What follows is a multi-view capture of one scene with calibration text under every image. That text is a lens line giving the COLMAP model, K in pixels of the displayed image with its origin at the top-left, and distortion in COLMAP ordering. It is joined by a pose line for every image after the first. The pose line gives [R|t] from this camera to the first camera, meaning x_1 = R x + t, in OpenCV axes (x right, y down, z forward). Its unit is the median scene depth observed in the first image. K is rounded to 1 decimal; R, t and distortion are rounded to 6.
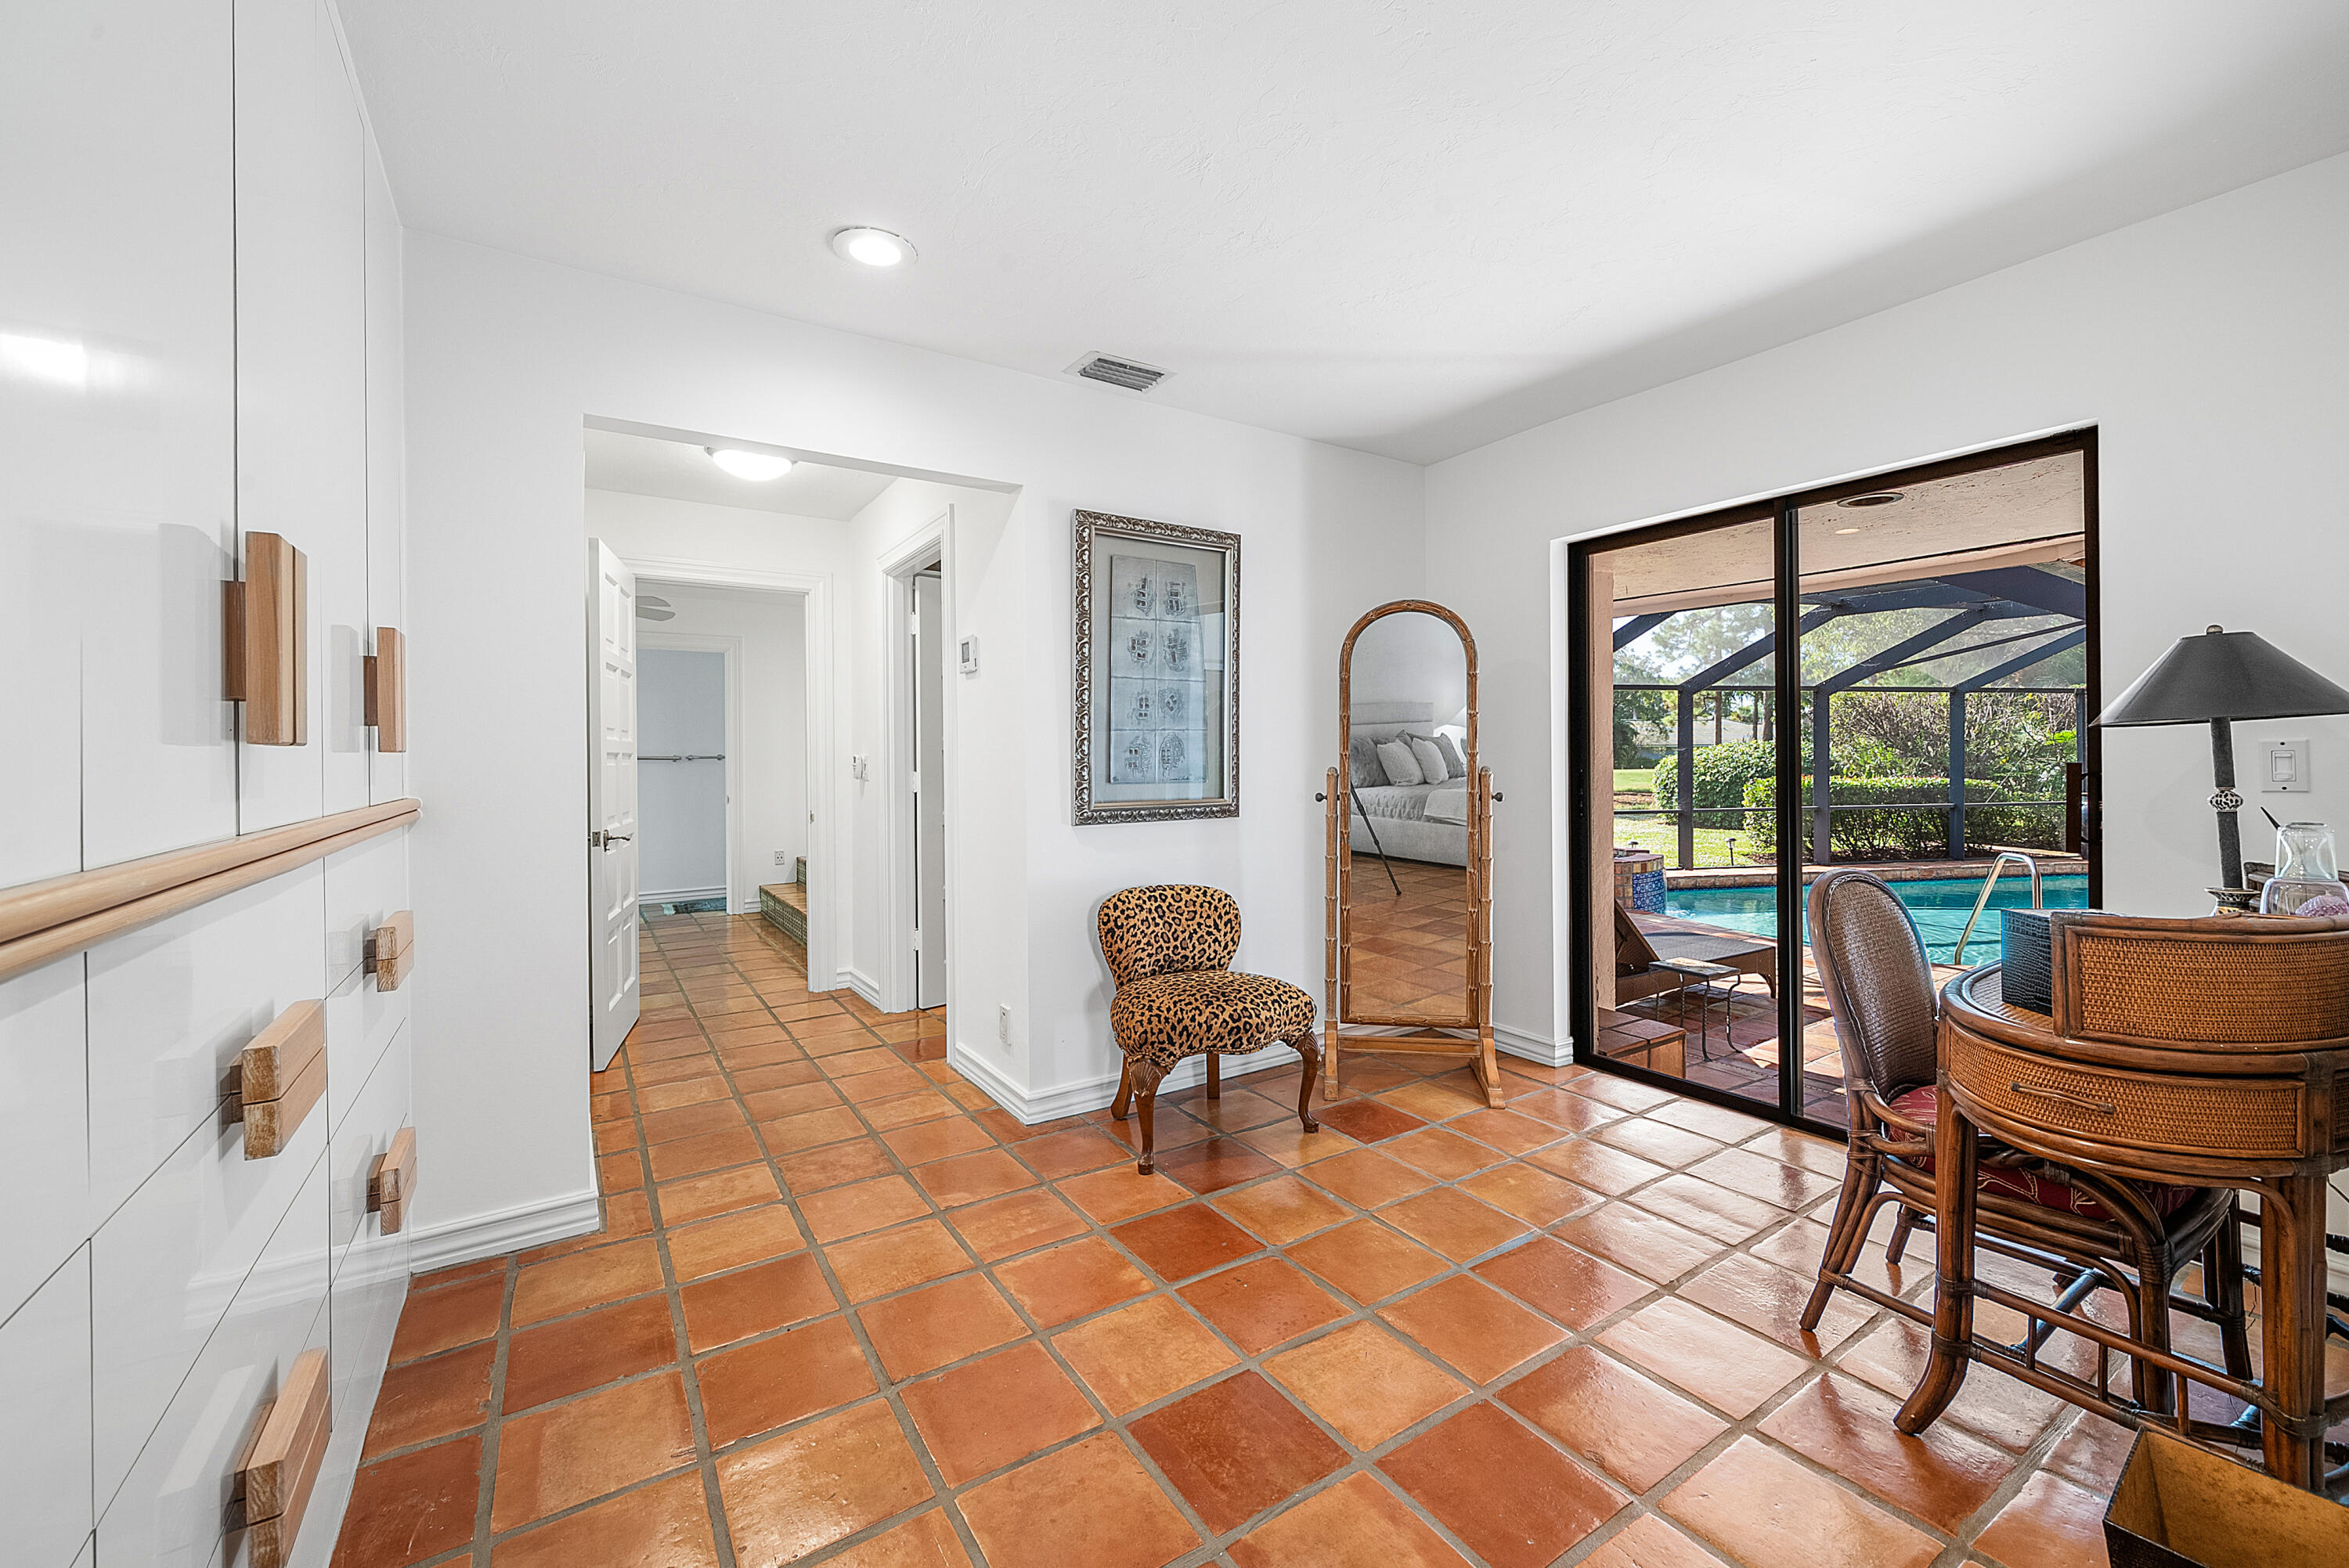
lens RADIAL K [[929.4, 0, 1180.2], [0, 929.4, 764.7], [0, 0, 1]] dist [-0.000736, -0.000239]
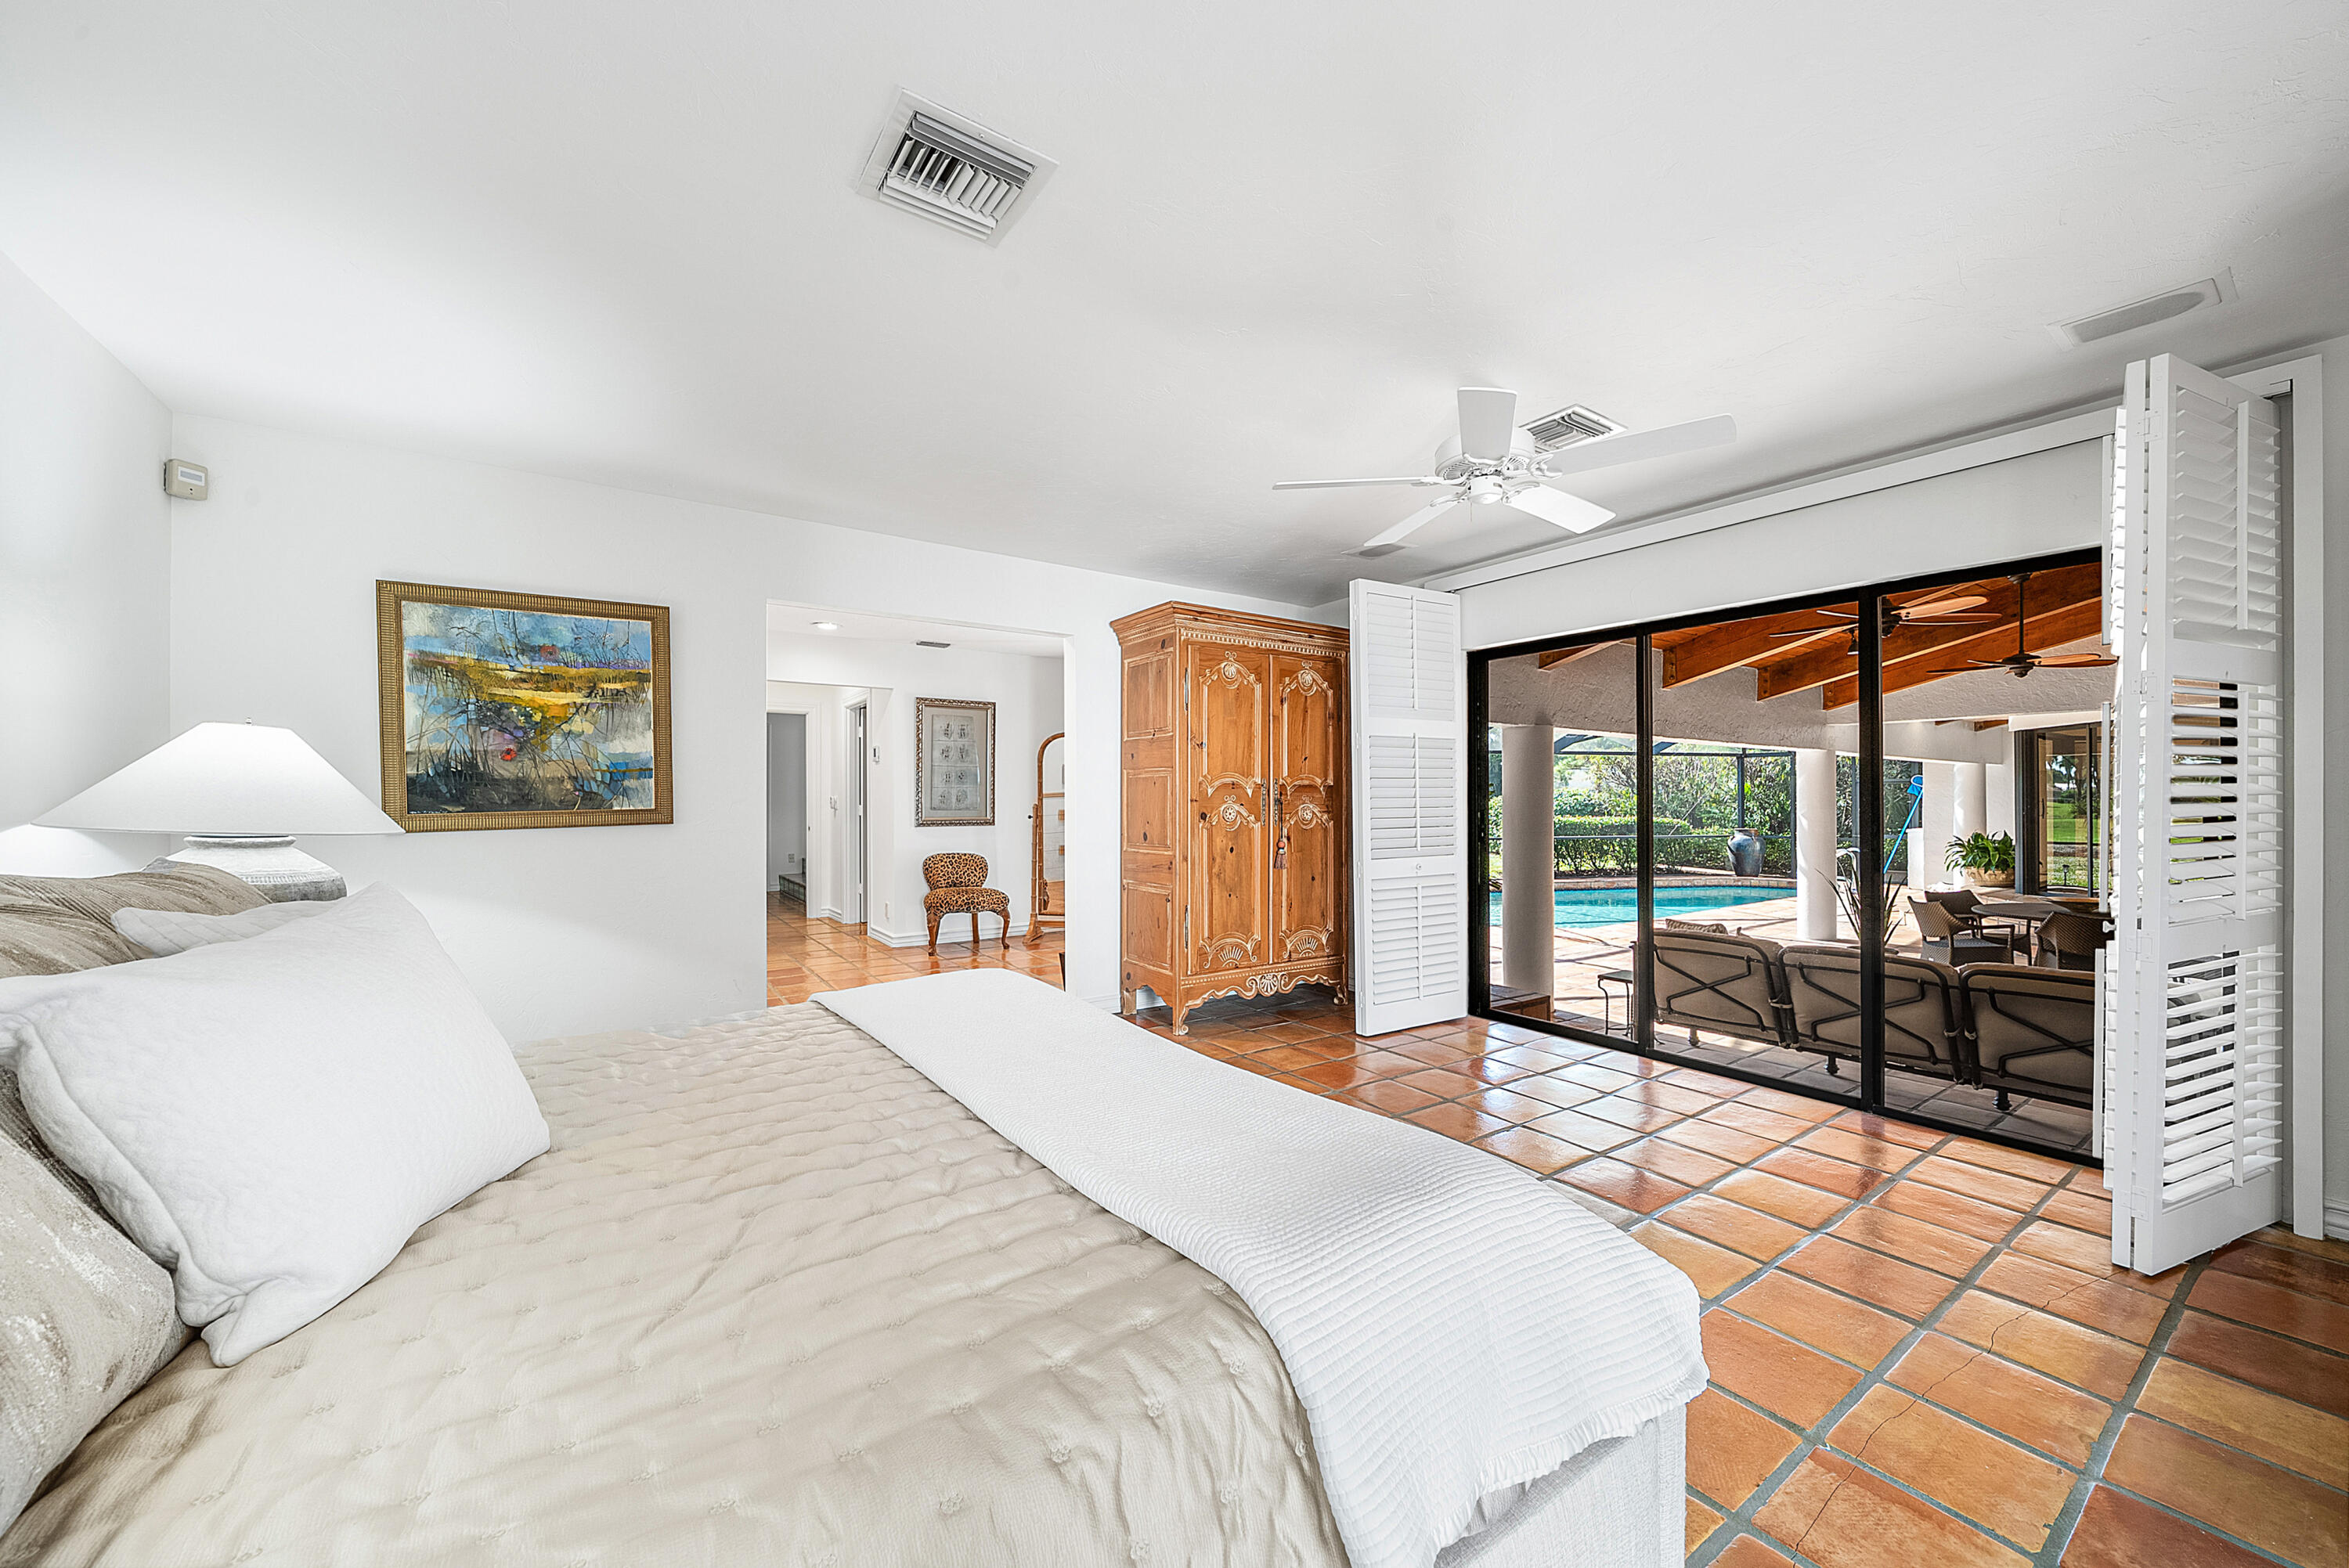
lens RADIAL K [[859.7, 0, 1164.5], [0, 859.7, 802.2], [0, 0, 1]] dist [-0.002946, -0.000002]
pose [[0.999972, -0.001012, 0.007477, 0.502019], [0.000964, 0.999979, 0.006392, -0.013727], [-0.007483, -0.006384, 0.999952, -1.209677]]
